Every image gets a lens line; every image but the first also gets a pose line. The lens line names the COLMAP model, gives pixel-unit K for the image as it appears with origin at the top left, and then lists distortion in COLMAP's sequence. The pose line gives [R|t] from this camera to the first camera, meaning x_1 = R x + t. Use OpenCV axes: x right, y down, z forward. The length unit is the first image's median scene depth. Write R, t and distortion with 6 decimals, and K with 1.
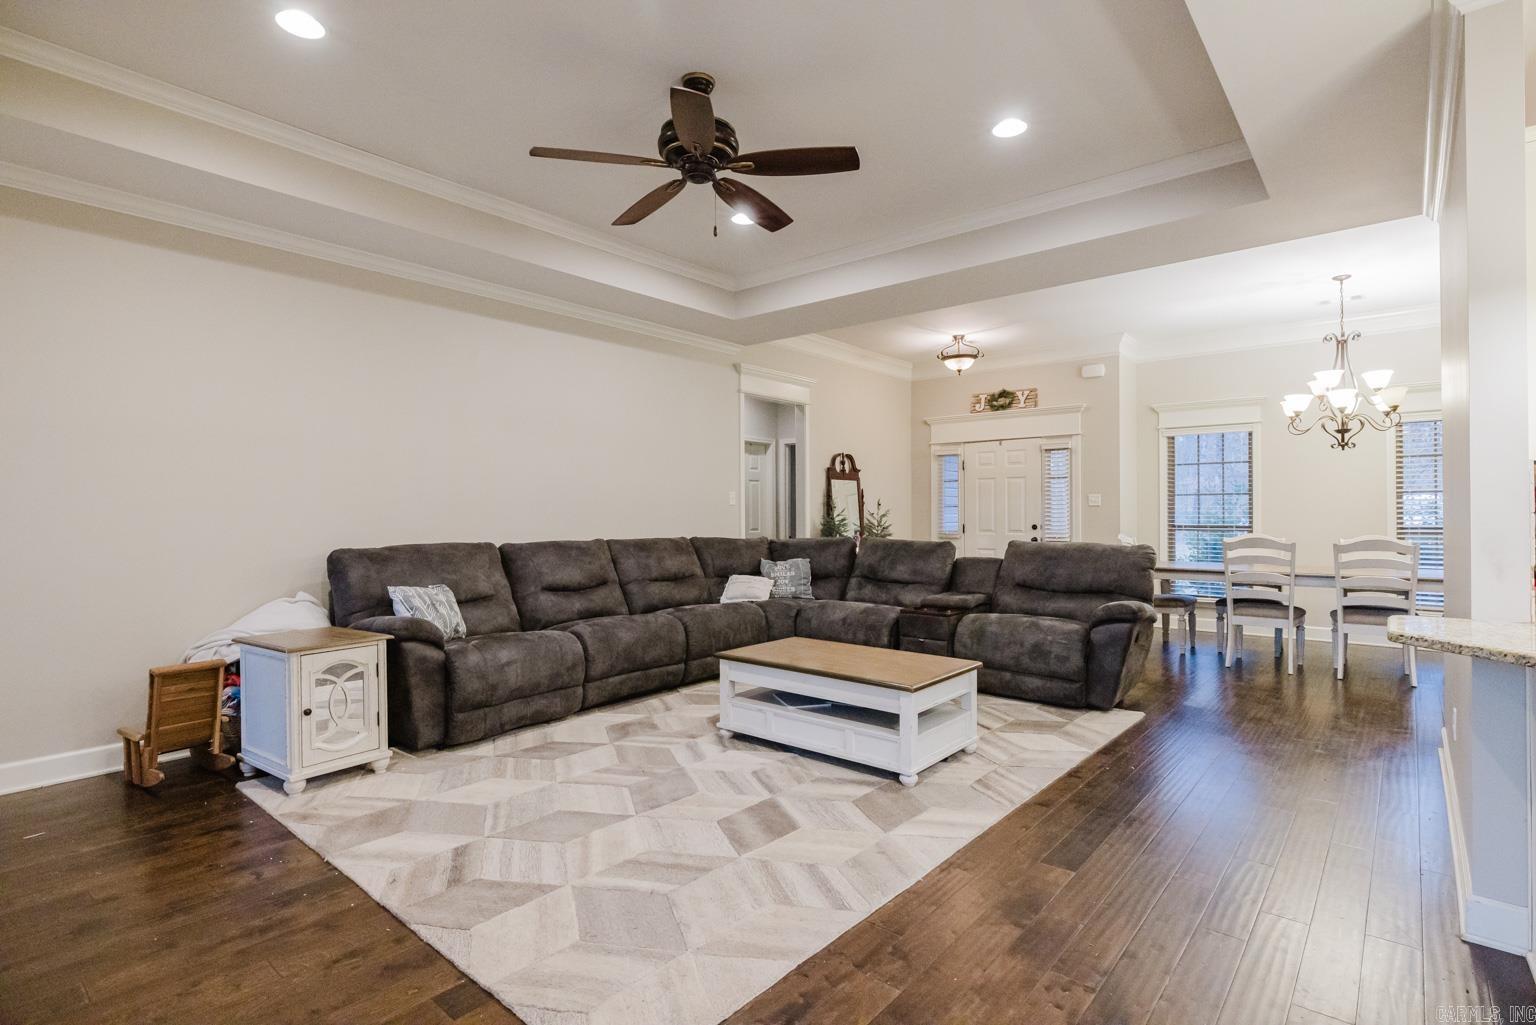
lens RADIAL K [[752.5, 0, 772.2], [0, 752.5, 515.2], [0, 0, 1]] dist [0.001907, -0.000055]
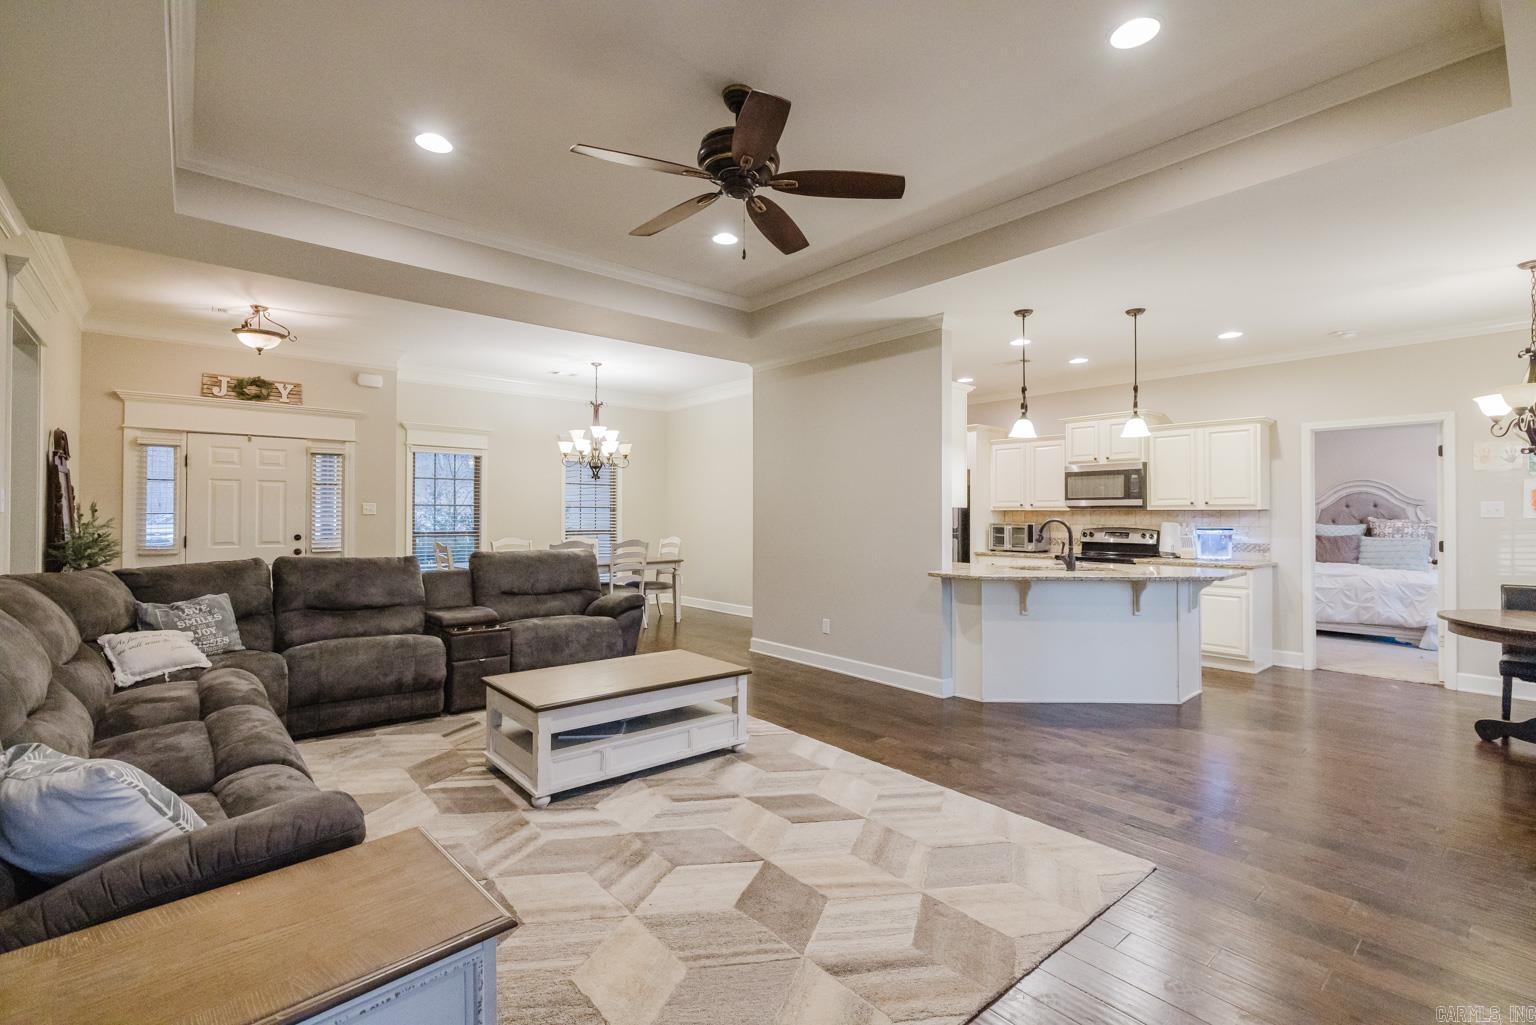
lens RADIAL K [[691.9, 0, 765.0], [0, 691.9, 506.9], [0, 0, 1]] dist [0.001647, 0.000713]
pose [[0.163874, 0.014821, 0.986370, -0.780576], [-0.001233, 0.999889, -0.014820, -0.019407], [-0.986480, 0.001212, 0.163874, 0.649959]]
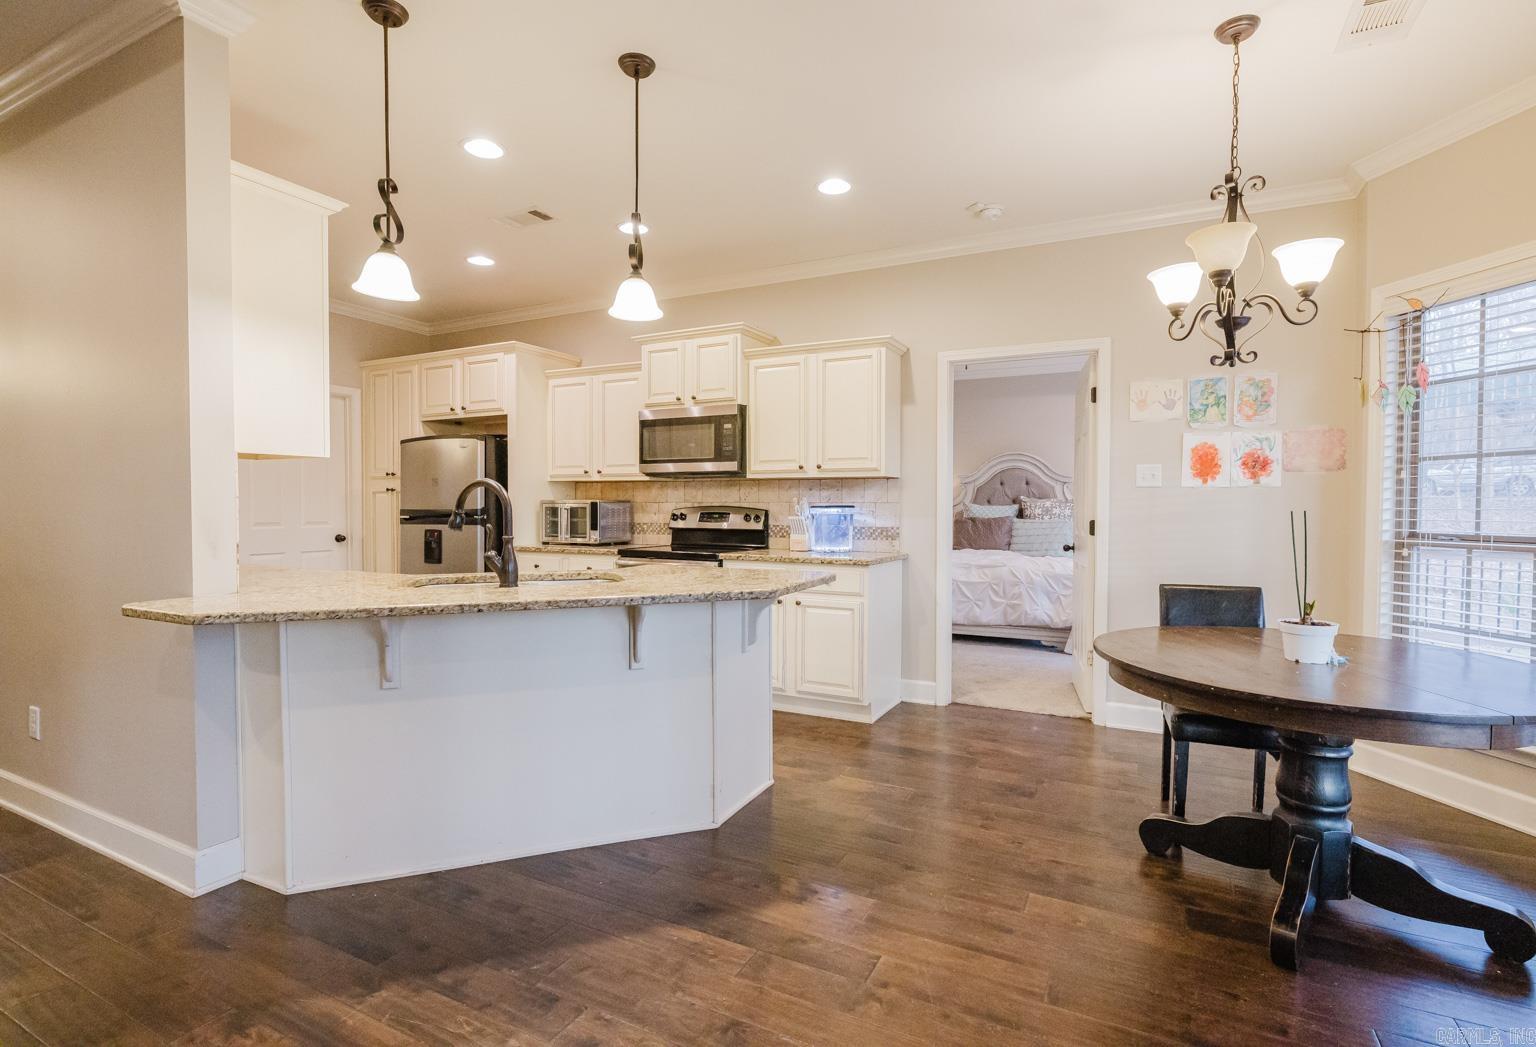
lens RADIAL K [[728.1, 0, 776.6], [0, 728.1, 524.0], [0, 0, 1]] dist [-0.004310, -0.000398]
pose [[-0.215017, -0.023608, 0.976325, -0.138028], [-0.000004, 0.999708, 0.024172, 0.005783], [-0.976610, 0.005193, -0.214954, 0.226601]]
